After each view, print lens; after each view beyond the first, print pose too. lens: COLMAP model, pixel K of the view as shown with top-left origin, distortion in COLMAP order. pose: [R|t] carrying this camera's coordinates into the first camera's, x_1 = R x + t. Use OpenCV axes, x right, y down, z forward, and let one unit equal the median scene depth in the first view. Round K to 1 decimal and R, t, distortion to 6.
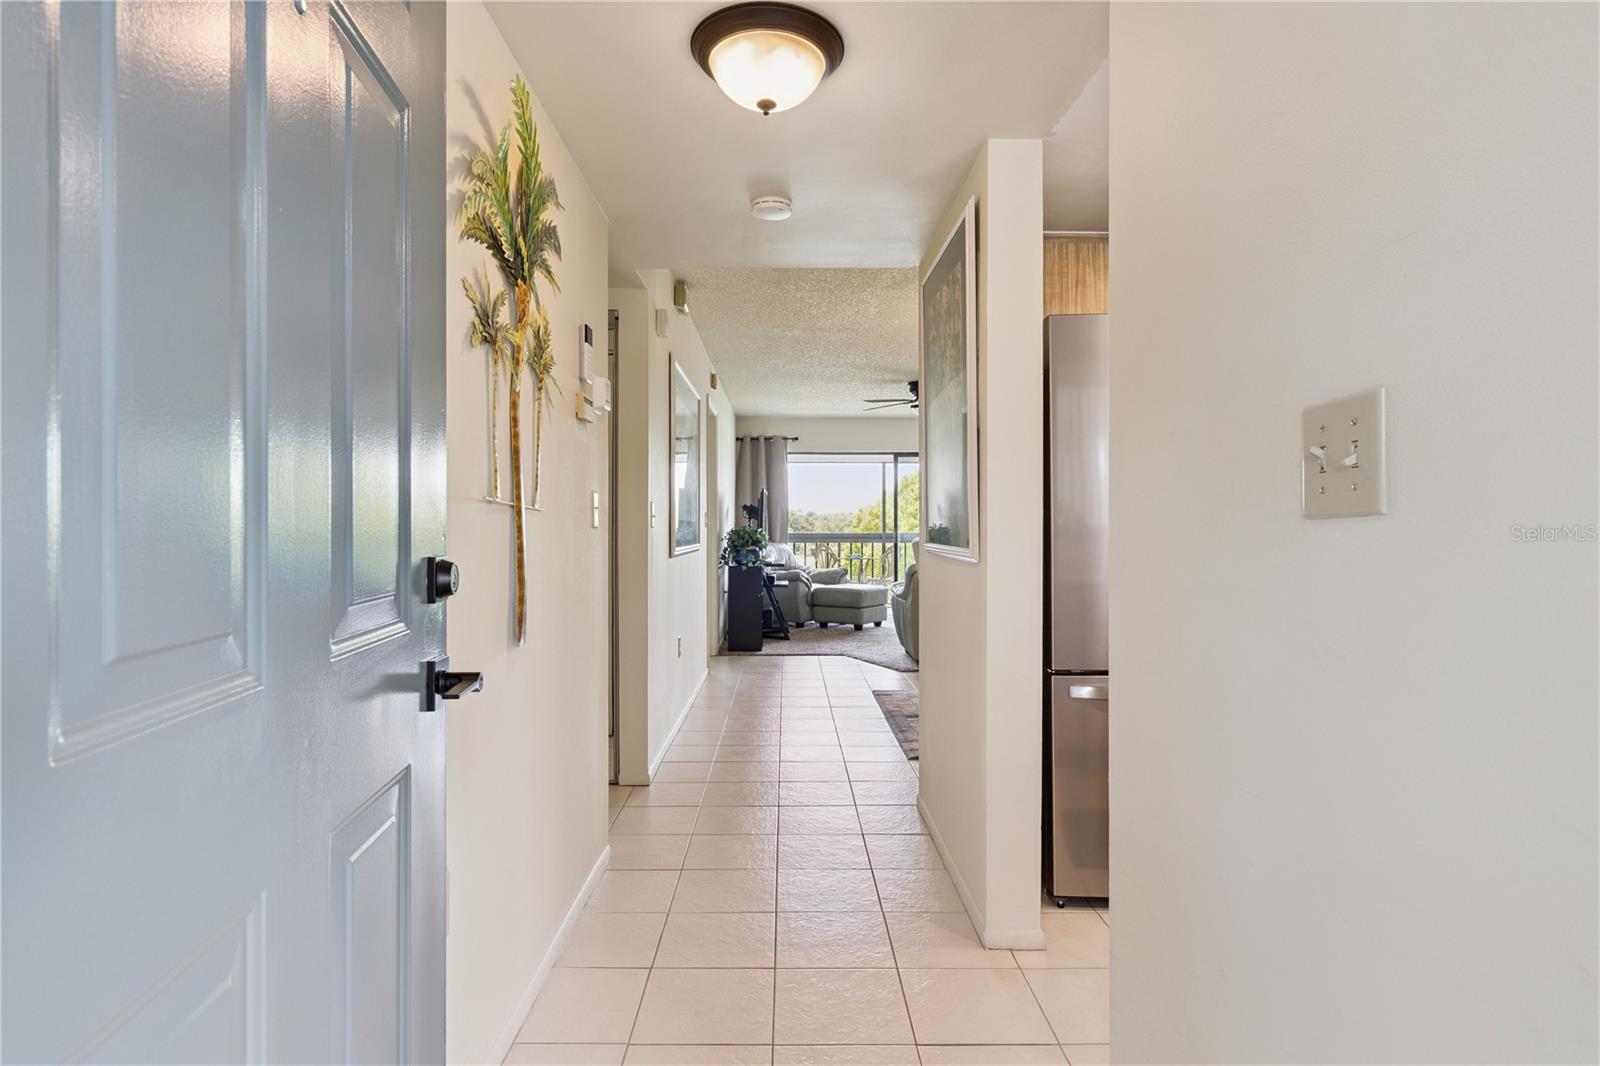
lens RADIAL K [[840.7, 0, 807.6], [0, 840.7, 530.3], [0, 0, 1]] dist [0.000808, 0.000002]
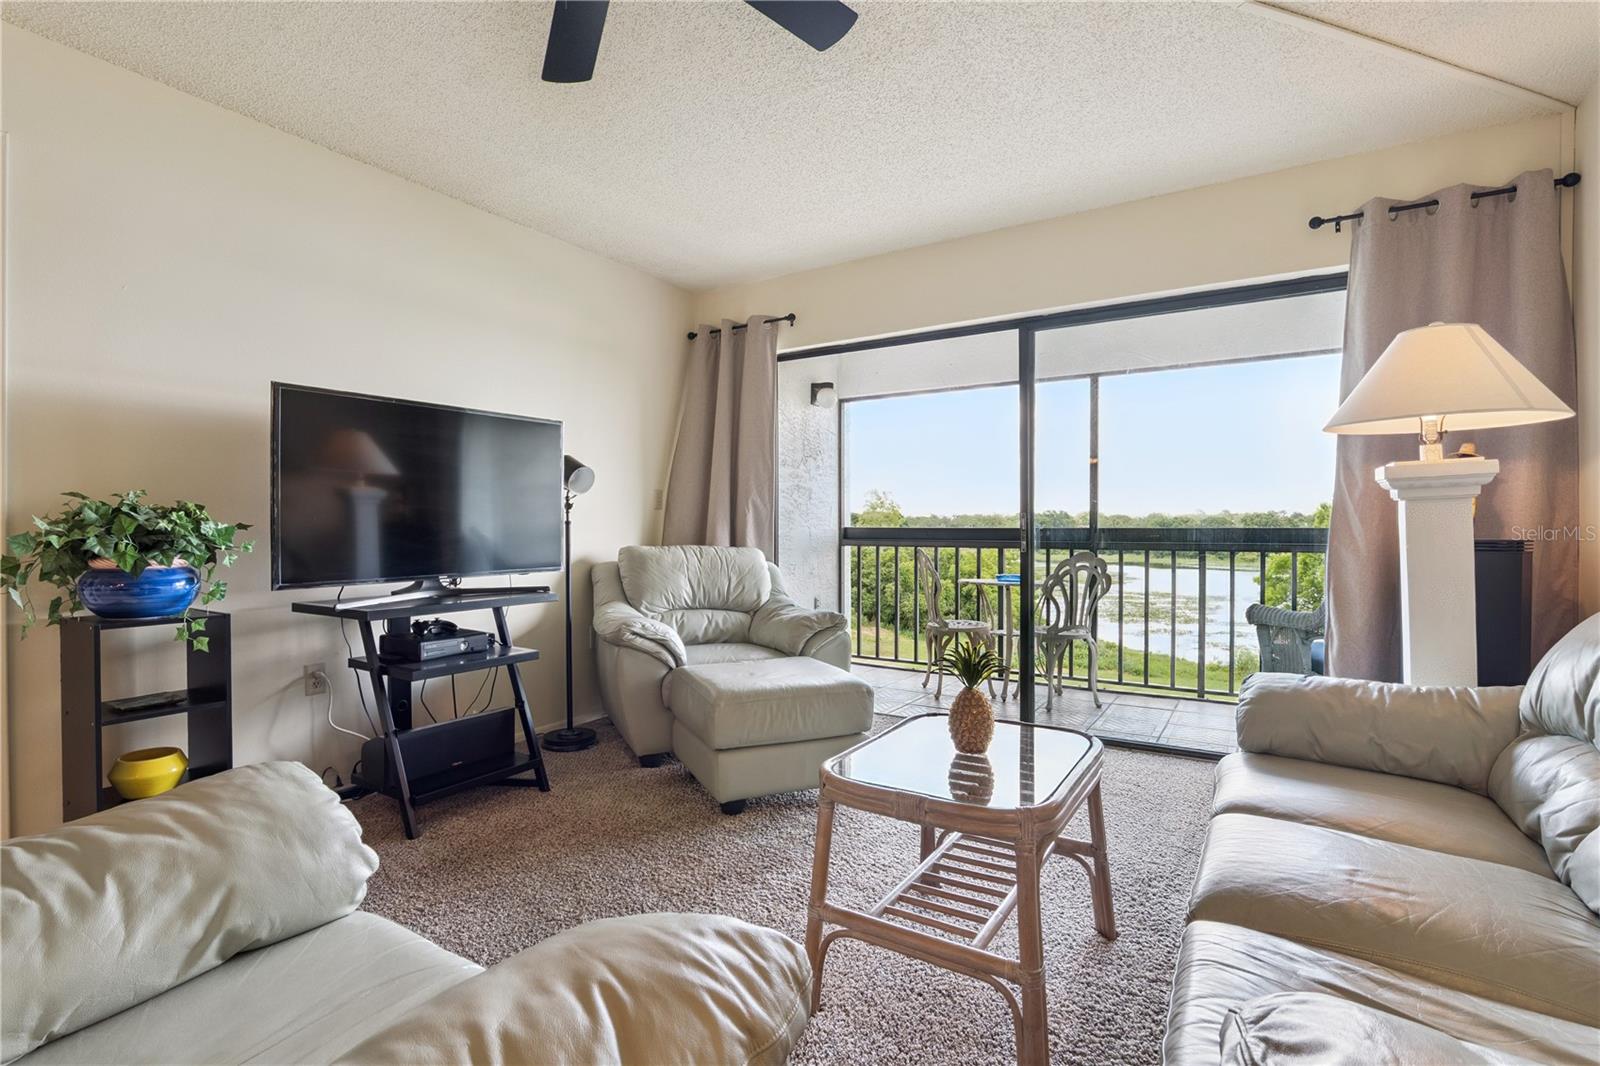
lens RADIAL K [[750.7, 0, 788.9], [0, 750.7, 531.6], [0, 0, 1]] dist [-0.024258, 0.006402]
pose [[0.825549, 0.002277, -0.564326, 0.241736], [-0.002728, 0.999996, 0.000044, 0.007081], [0.564324, 0.001503, 0.825552, 0.747717]]
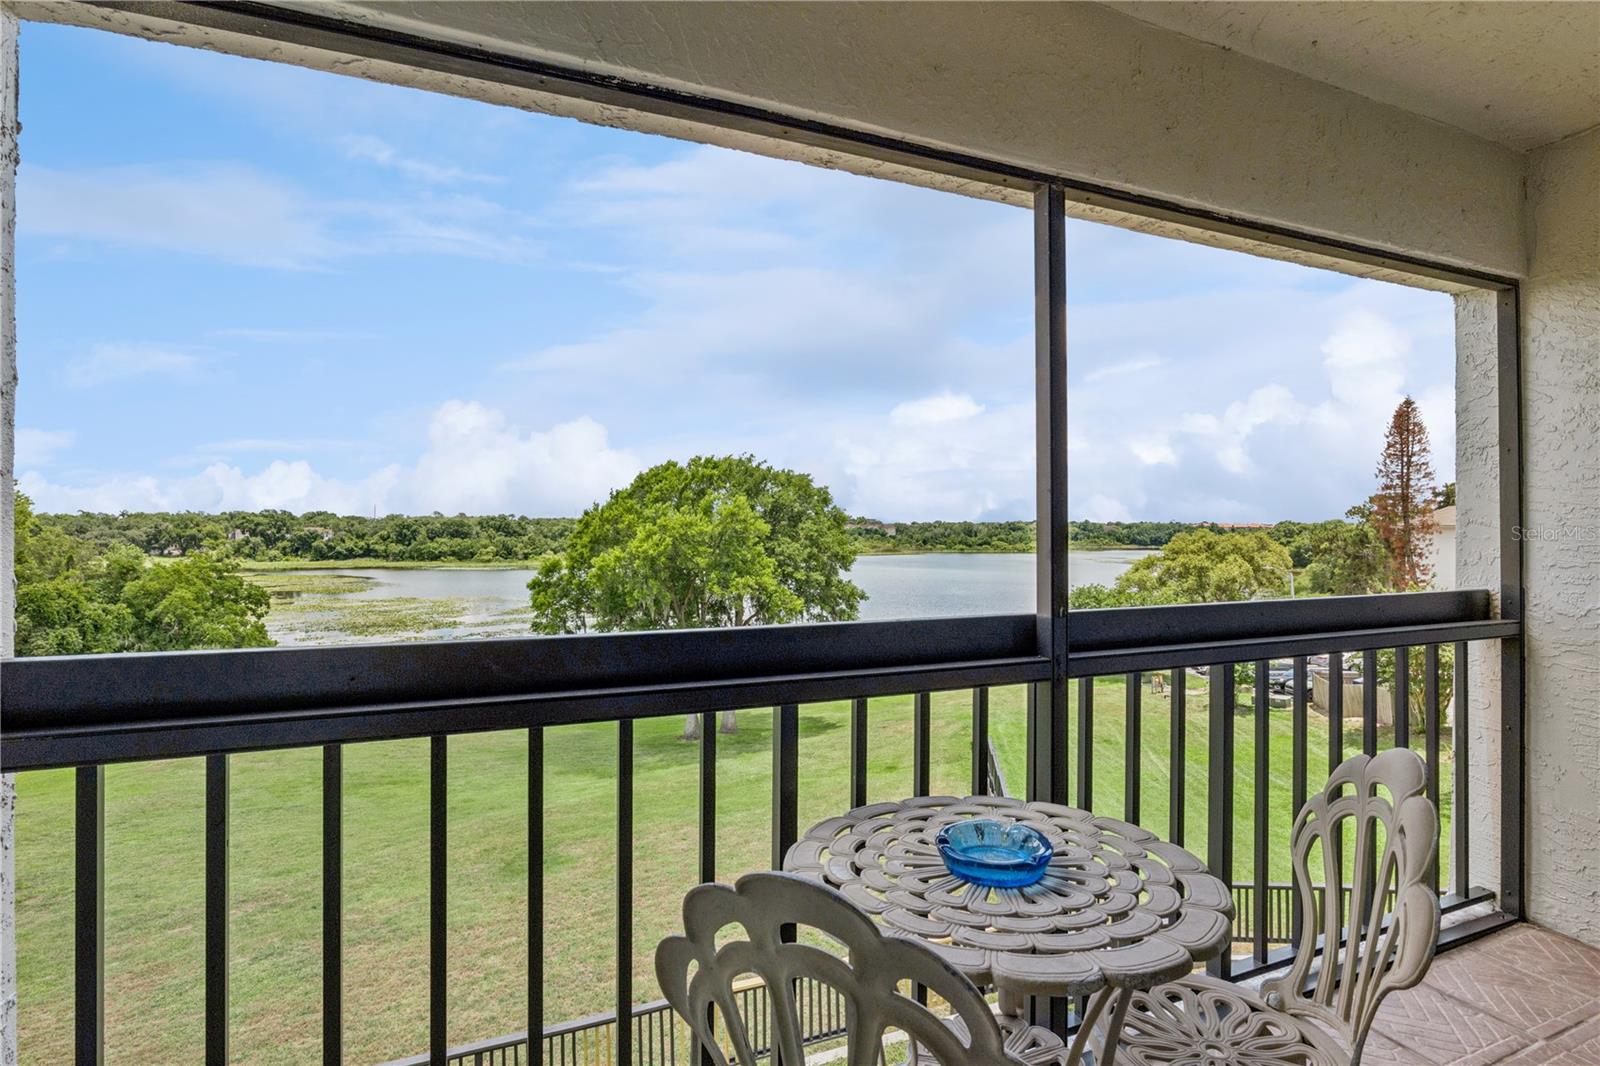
lens RADIAL K [[750.7, 0, 807.9], [0, 750.7, 524.7], [0, 0, 1]] dist [-0.024258, 0.006402]
pose [[0.933594, 0.001148, 0.358330, -0.002830], [0.003140, 0.999930, -0.011385, -0.017822], [-0.358318, 0.011754, 0.933526, 1.158043]]
